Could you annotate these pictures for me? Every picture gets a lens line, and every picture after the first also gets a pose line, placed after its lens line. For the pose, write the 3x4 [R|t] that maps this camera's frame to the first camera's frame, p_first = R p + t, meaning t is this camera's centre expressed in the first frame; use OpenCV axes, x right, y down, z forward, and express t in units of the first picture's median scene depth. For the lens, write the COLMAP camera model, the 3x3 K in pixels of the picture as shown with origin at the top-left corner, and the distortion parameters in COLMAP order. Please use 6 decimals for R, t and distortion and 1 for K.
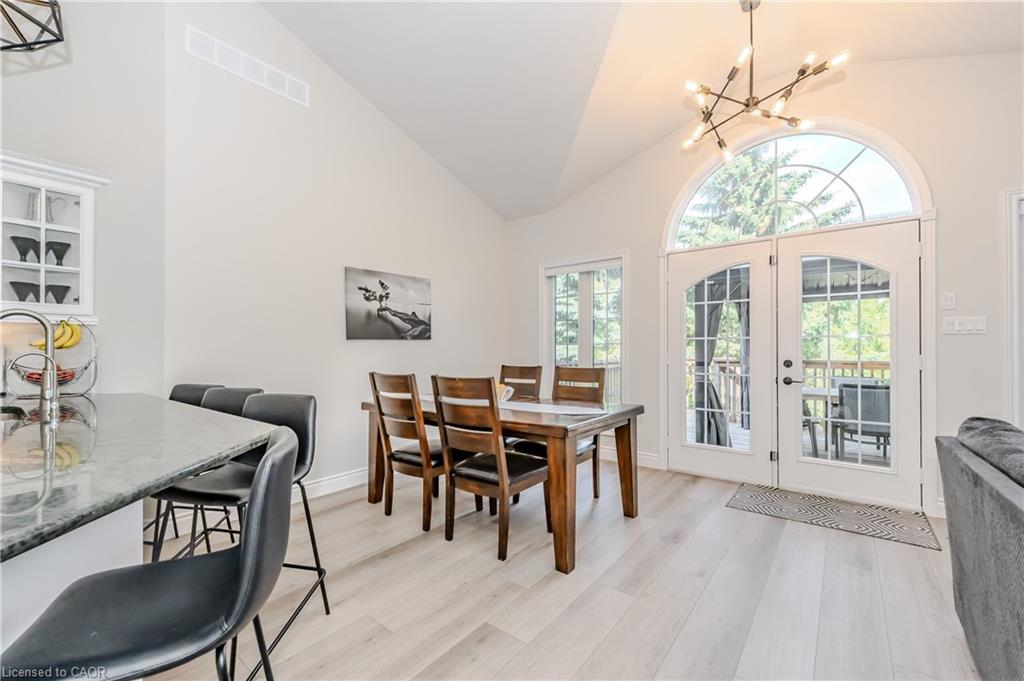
lens RADIAL K [[430.3, 0, 515.7], [0, 430.3, 344.5], [0, 0, 1]] dist [0.012017, -0.000424]
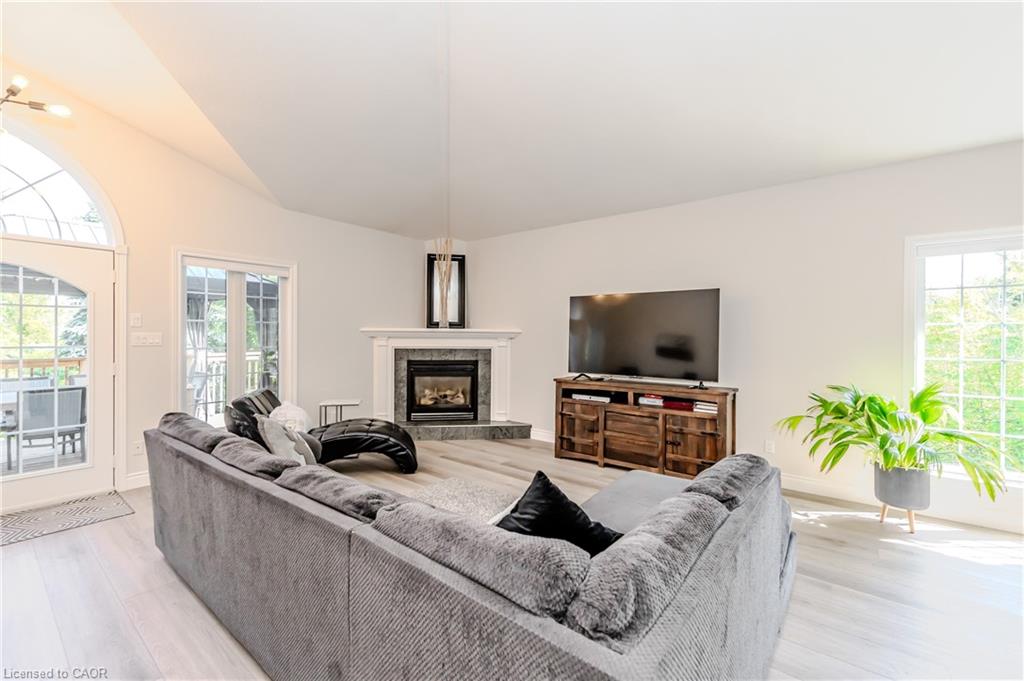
lens RADIAL K [[414.4, 0, 514.6], [0, 414.4, 345.3], [0, 0, 1]] dist [-0.000367, -0.000571]
pose [[0.005756, -0.019446, 0.999794, -0.305378], [-0.020315, 0.999602, 0.019559, -0.097090], [-0.999777, -0.020423, 0.005359, -0.174557]]
